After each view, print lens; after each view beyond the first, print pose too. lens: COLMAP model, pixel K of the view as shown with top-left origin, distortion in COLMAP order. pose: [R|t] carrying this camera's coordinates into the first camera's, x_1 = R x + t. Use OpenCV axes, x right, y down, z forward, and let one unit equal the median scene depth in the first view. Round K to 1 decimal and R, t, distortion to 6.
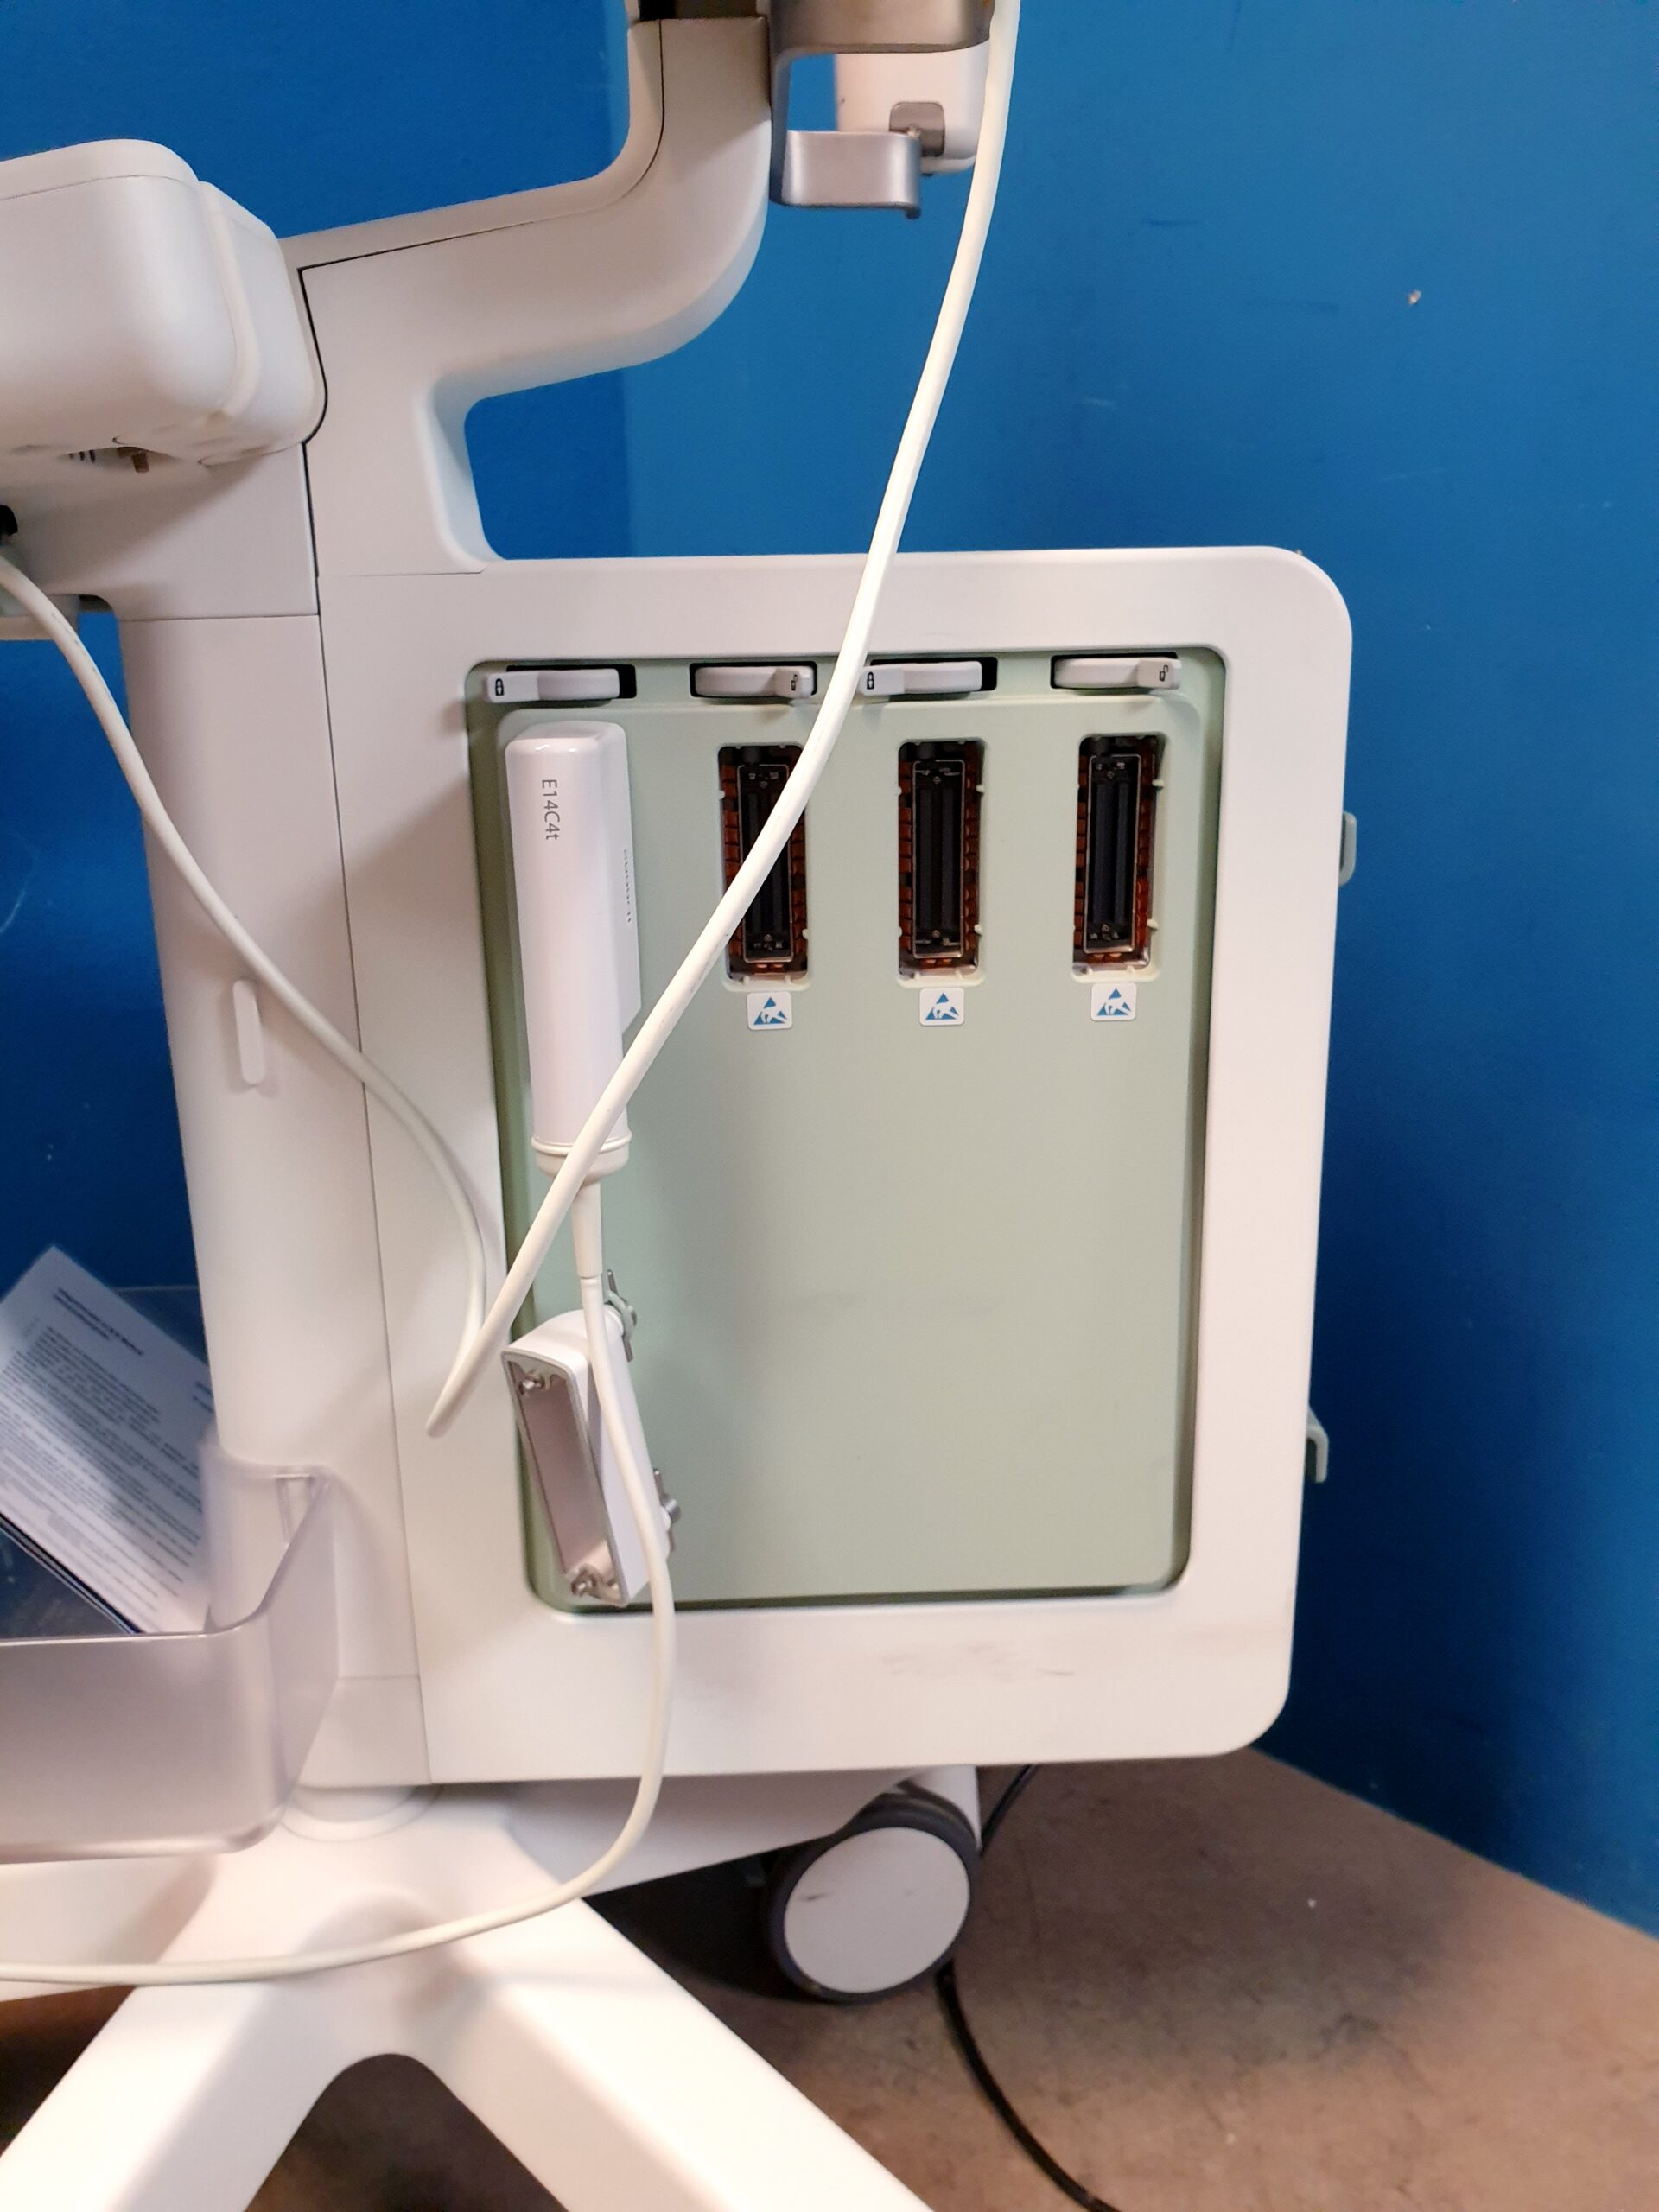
lens RADIAL K [[1767.2, 0, 841.3], [0, 1767.2, 1106.0], [0, 0, 1]] dist [-0.029812, 0.069631]
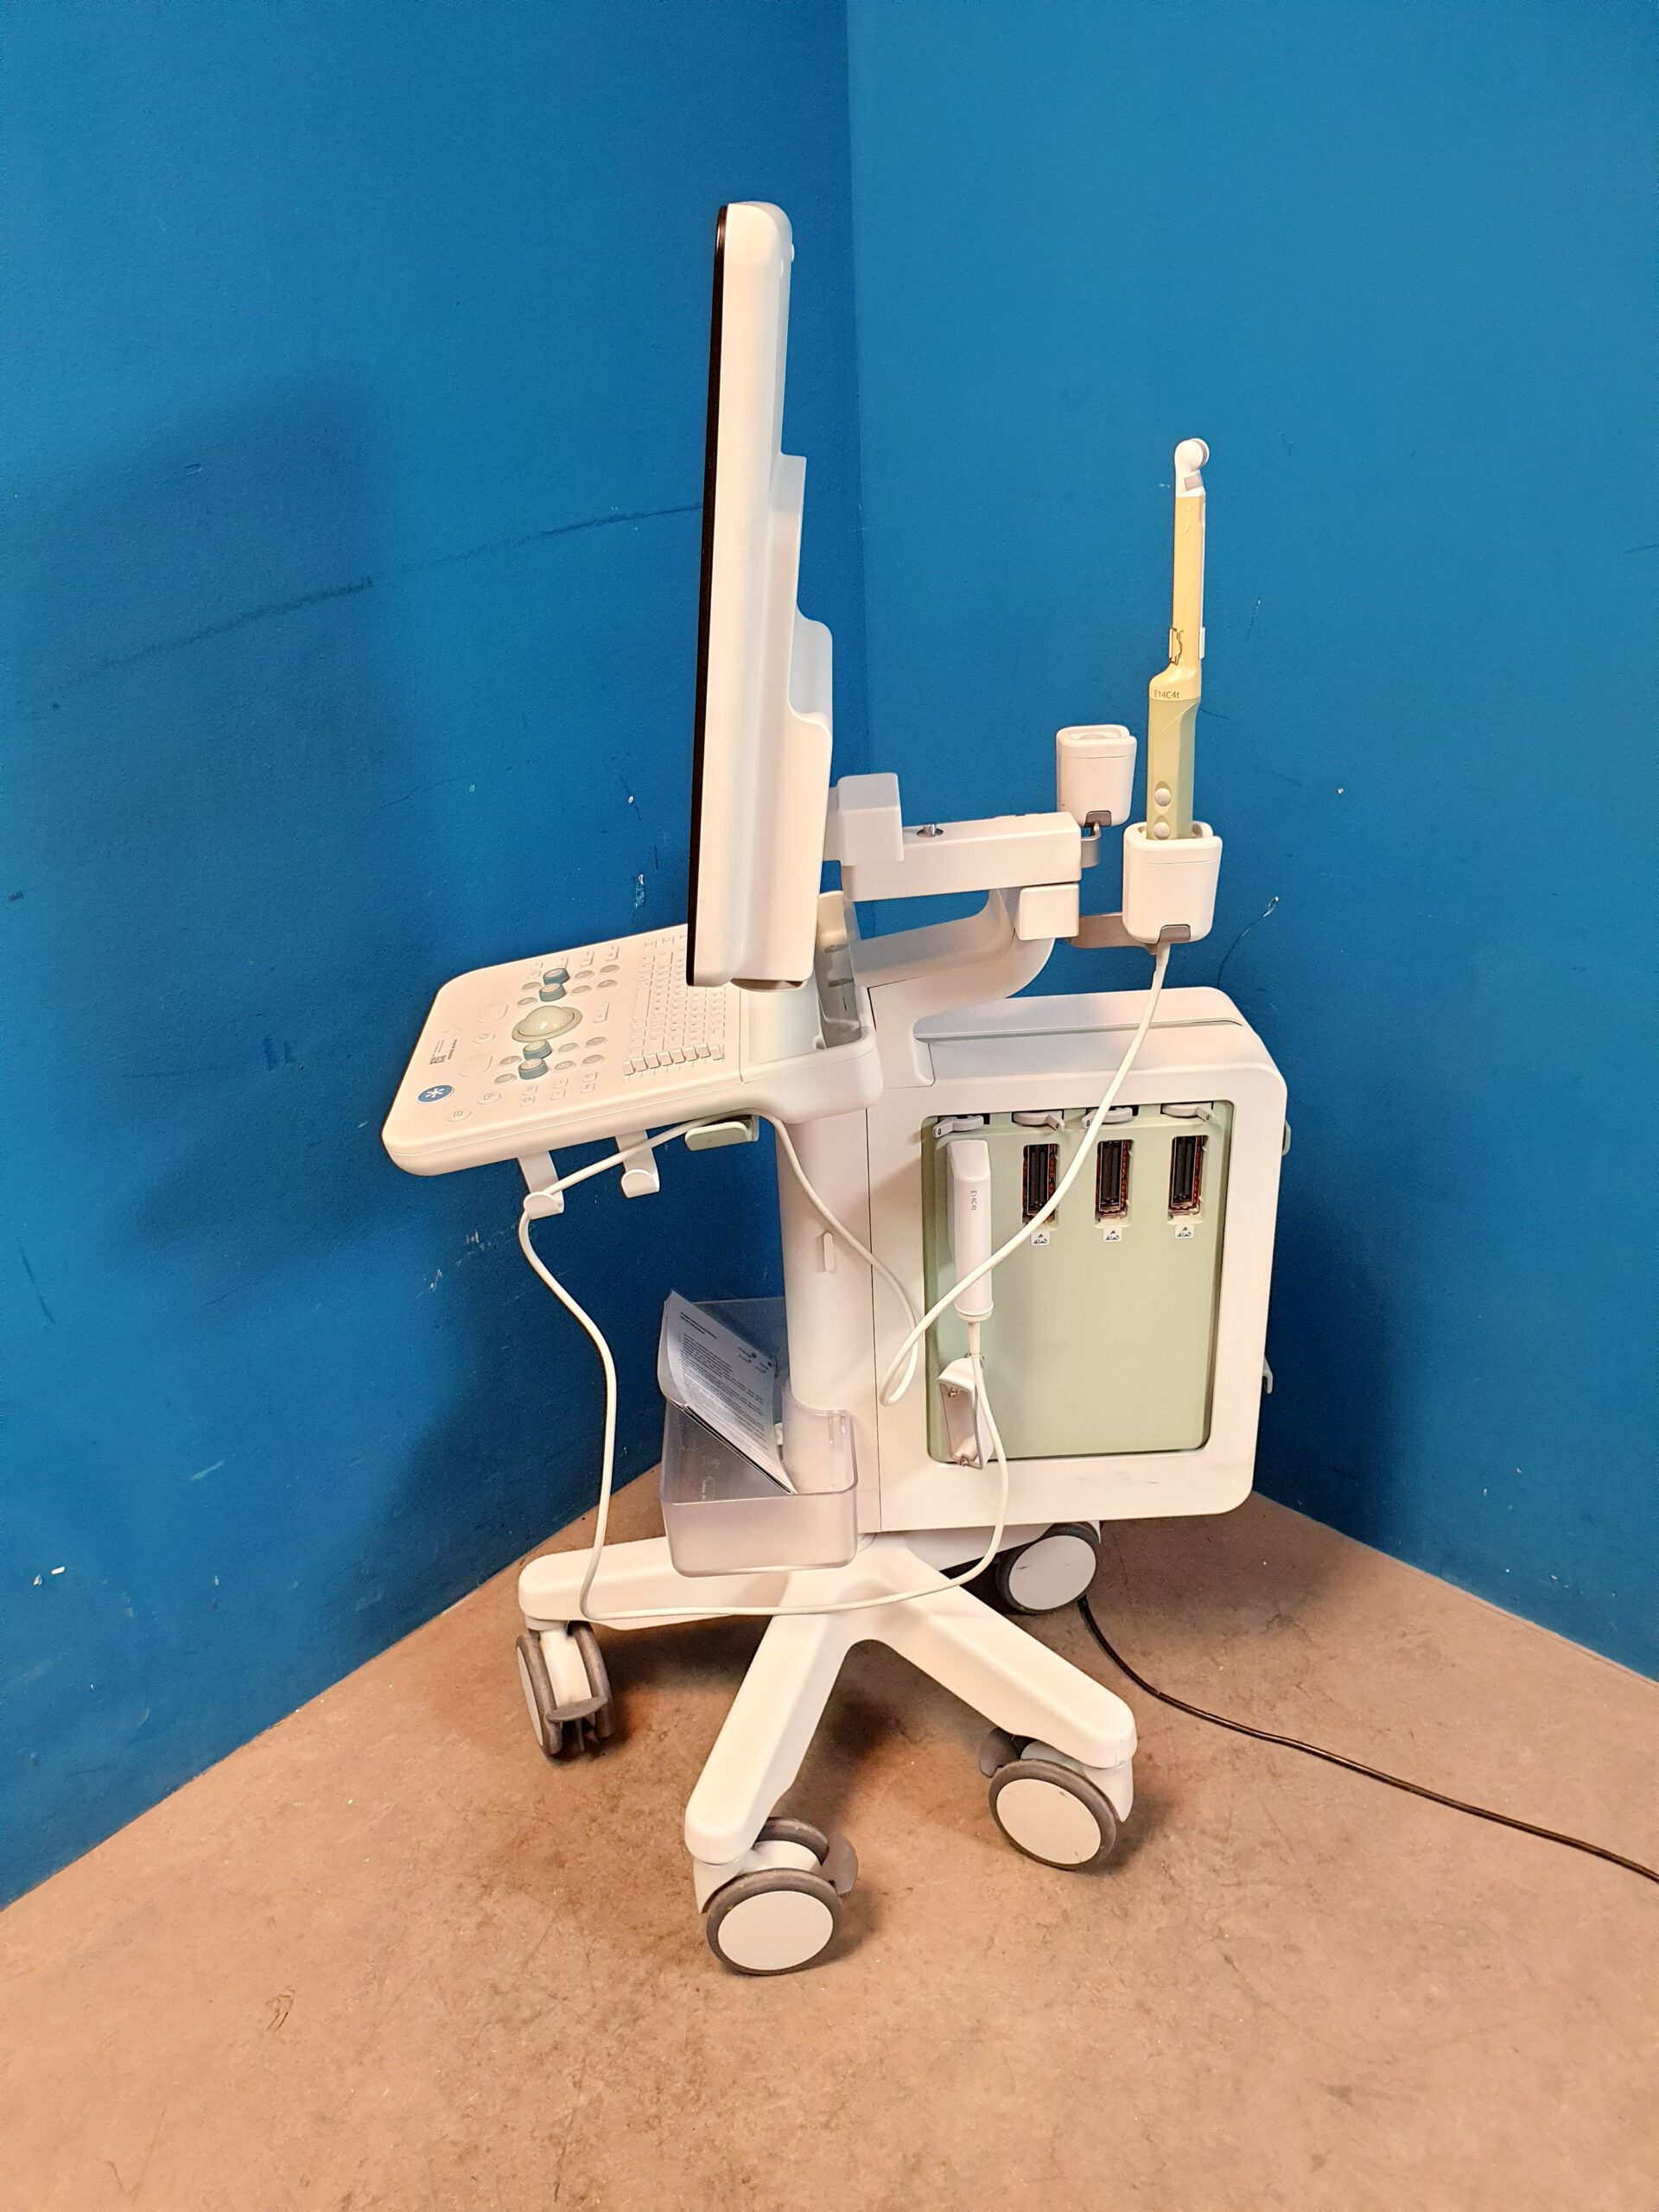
lens RADIAL K [[1767.2, 0, 819.3], [0, 1767.2, 1112.8], [0, 0, 1]] dist [-0.029812, 0.069631]
pose [[0.999635, -0.023266, -0.013732, -0.270770], [0.025521, 0.979974, 0.197482, -0.623161], [0.008862, -0.197761, 0.980210, -1.179165]]
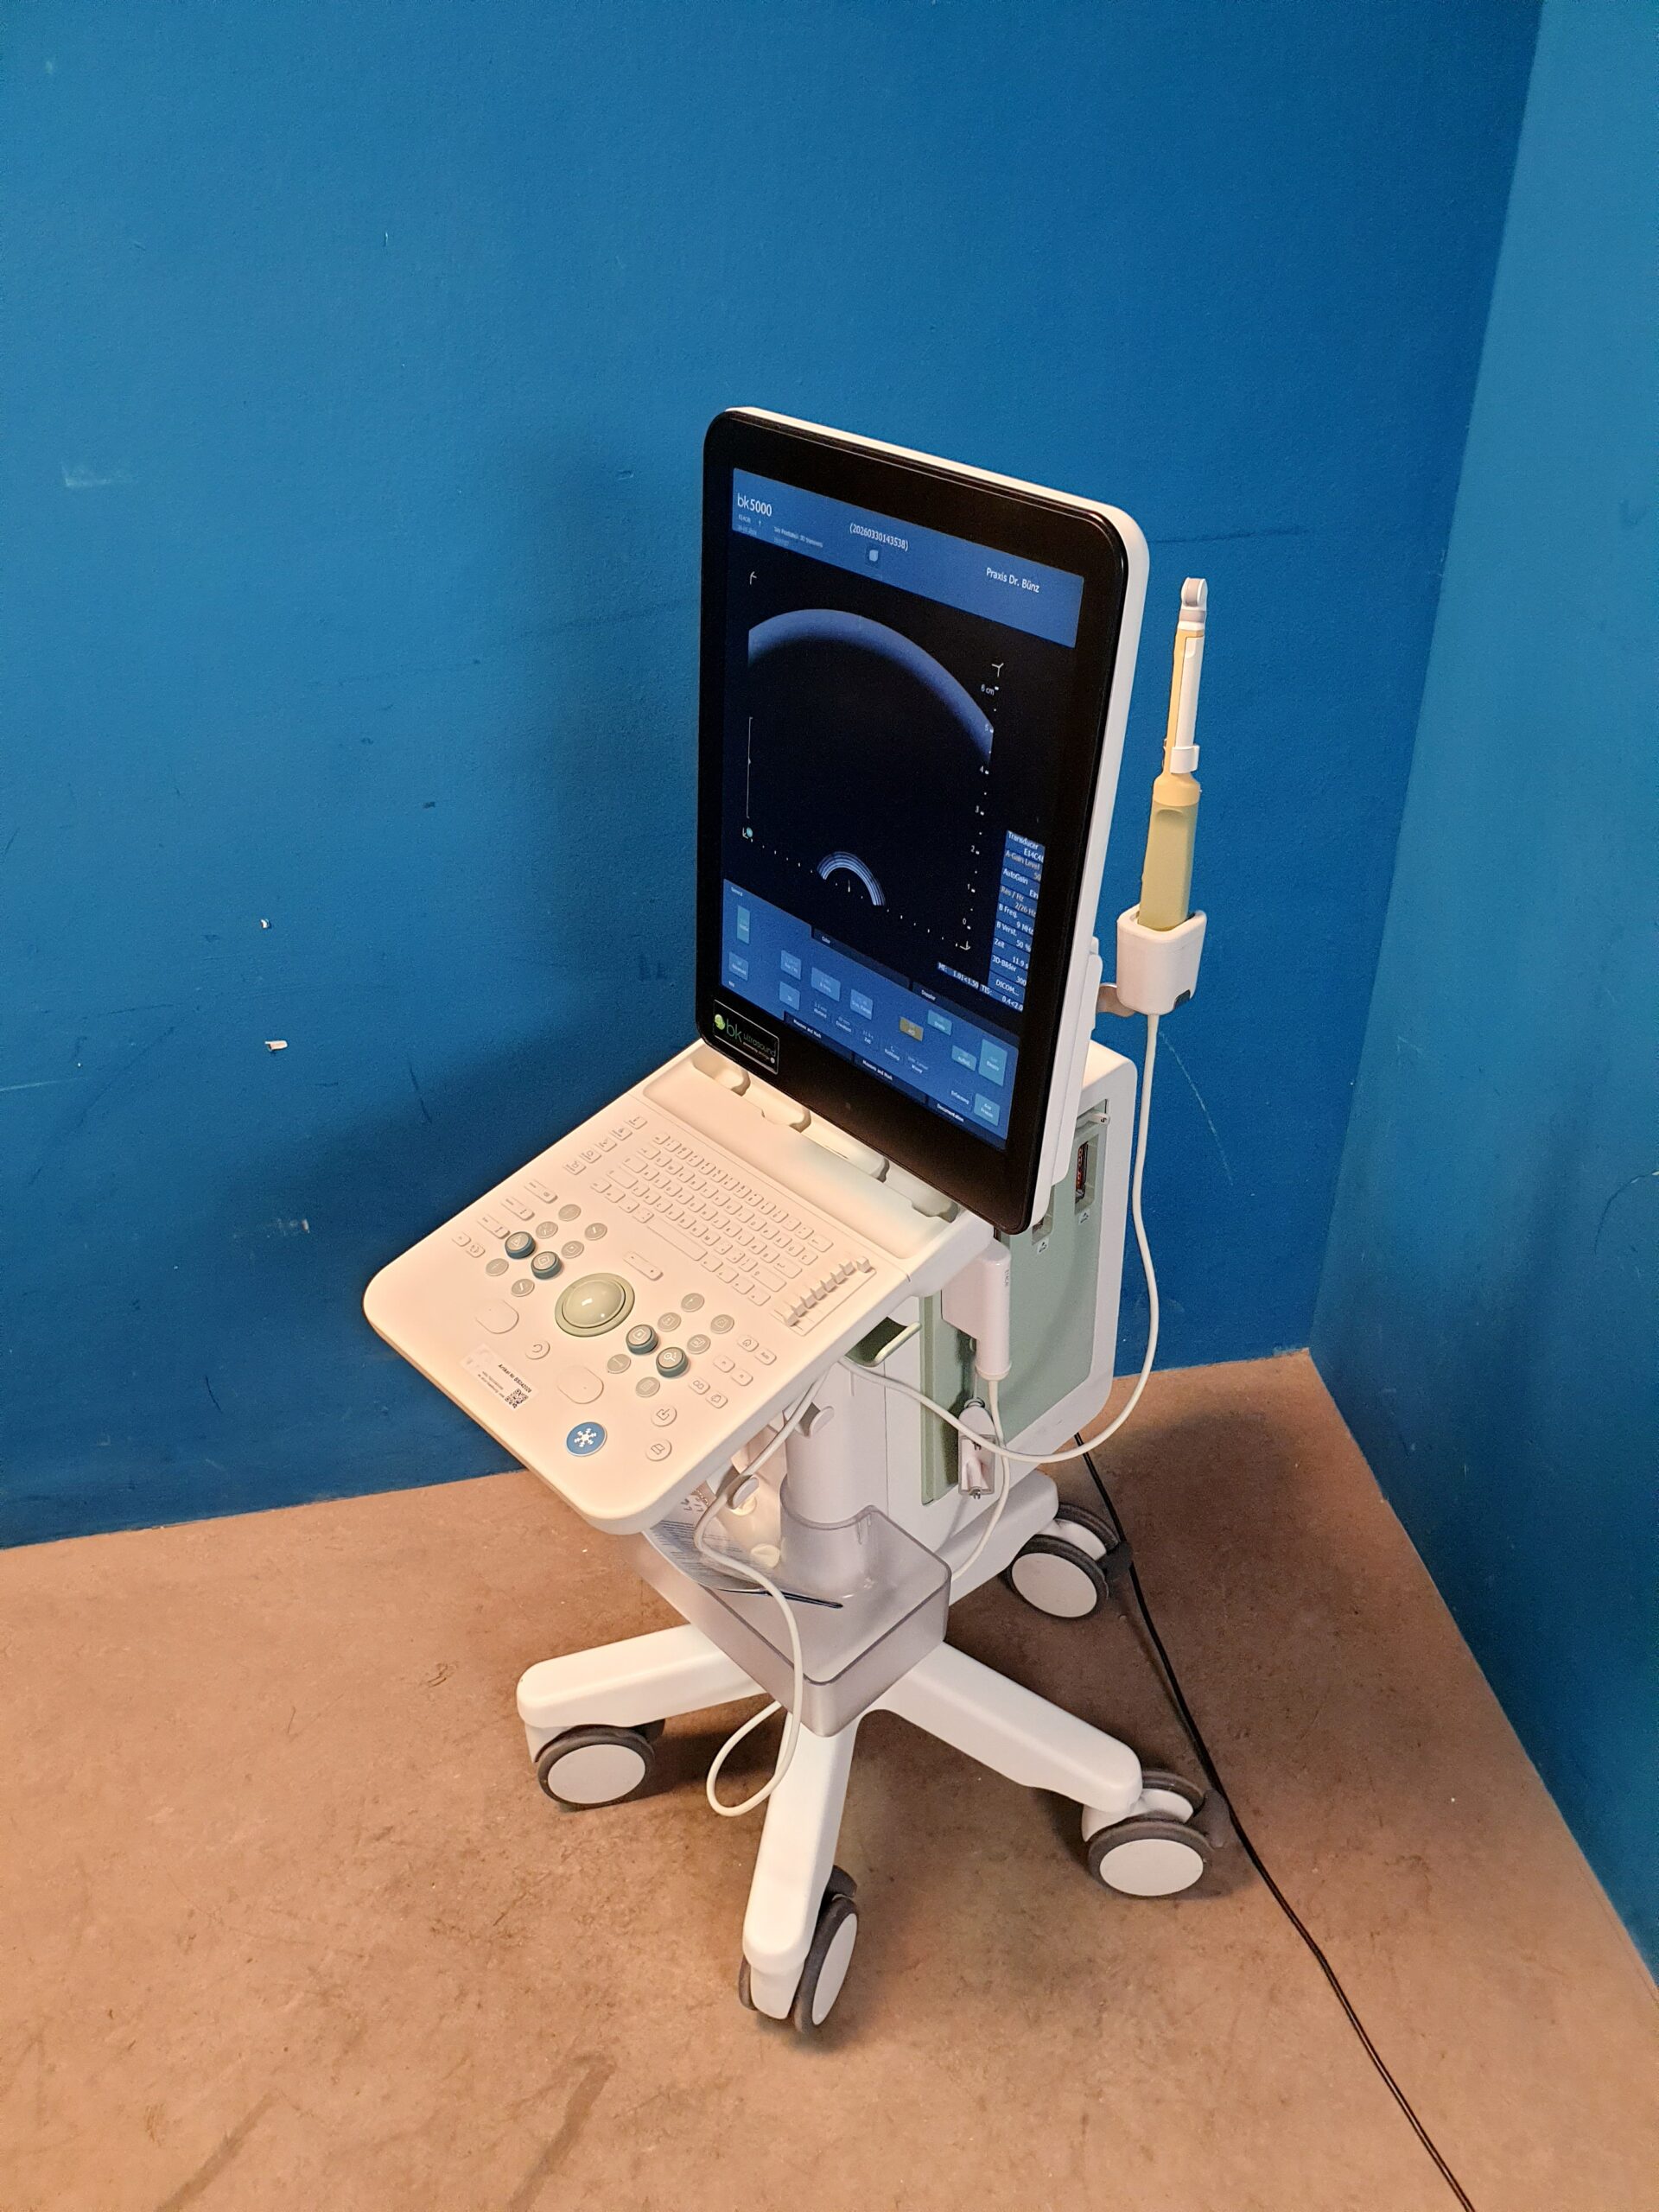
lens RADIAL K [[1767.2, 0, 845.0], [0, 1767.2, 1120.1], [0, 0, 1]] dist [-0.029812, 0.069631]
pose [[0.791819, 0.355251, -0.496809, 0.591138], [-0.148144, 0.900856, 0.408058, -1.160549], [0.592517, -0.249509, 0.765943, -0.829220]]
